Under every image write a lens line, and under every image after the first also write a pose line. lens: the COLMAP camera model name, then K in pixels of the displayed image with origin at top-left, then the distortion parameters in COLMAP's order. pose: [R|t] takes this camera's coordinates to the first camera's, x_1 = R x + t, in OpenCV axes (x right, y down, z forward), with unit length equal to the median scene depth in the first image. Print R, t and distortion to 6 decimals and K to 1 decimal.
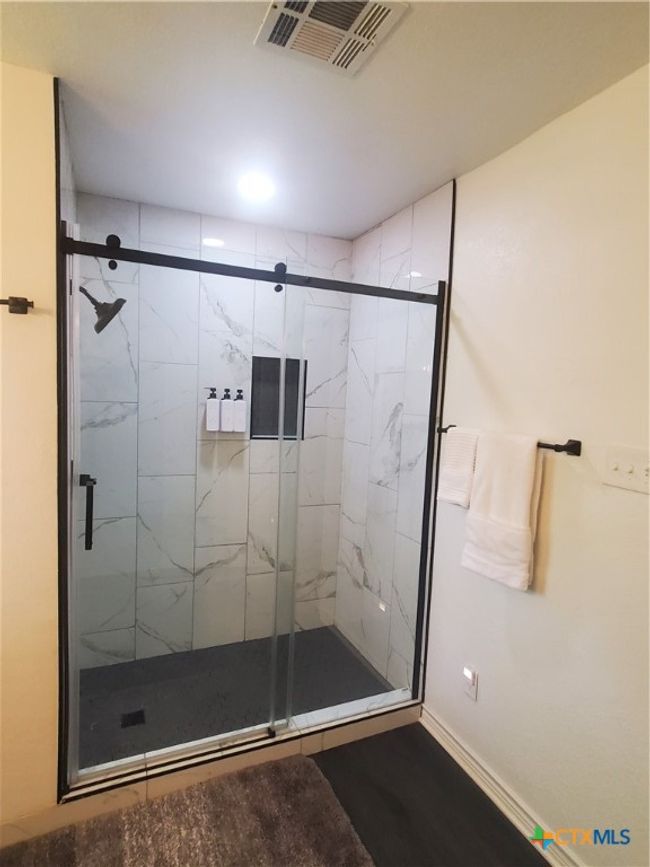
lens RADIAL K [[497.4, 0, 325.3], [0, 497.4, 432.9], [0, 0, 1]] dist [0.000114, 0.007576]
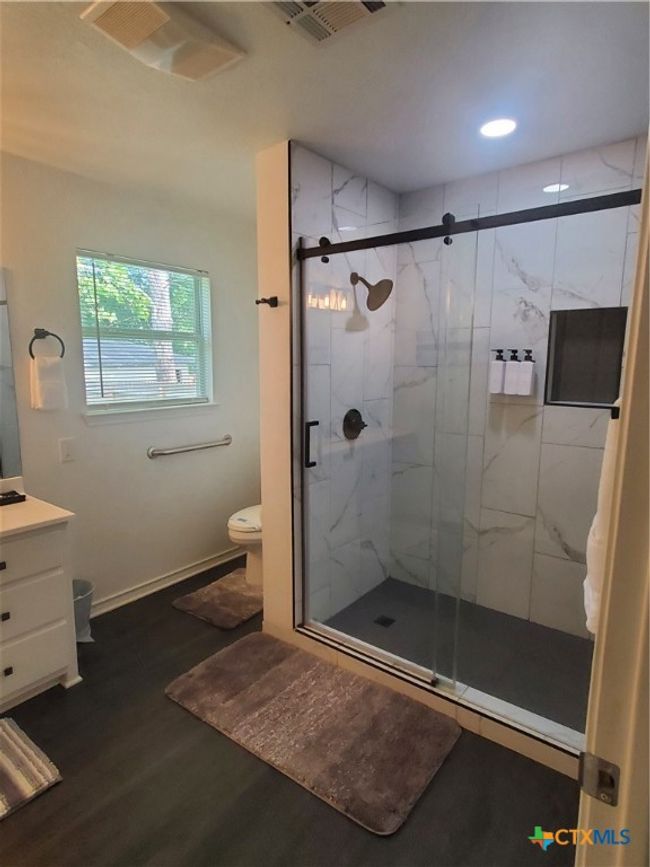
lens RADIAL K [[497.4, 0, 321.5], [0, 497.4, 435.9], [0, 0, 1]] dist [0.000114, 0.007576]
pose [[0.445603, 0.094982, -0.890178, 0.534124], [-0.049783, 0.995446, 0.081294, 0.017406], [0.893845, 0.008091, 0.448303, 0.263033]]
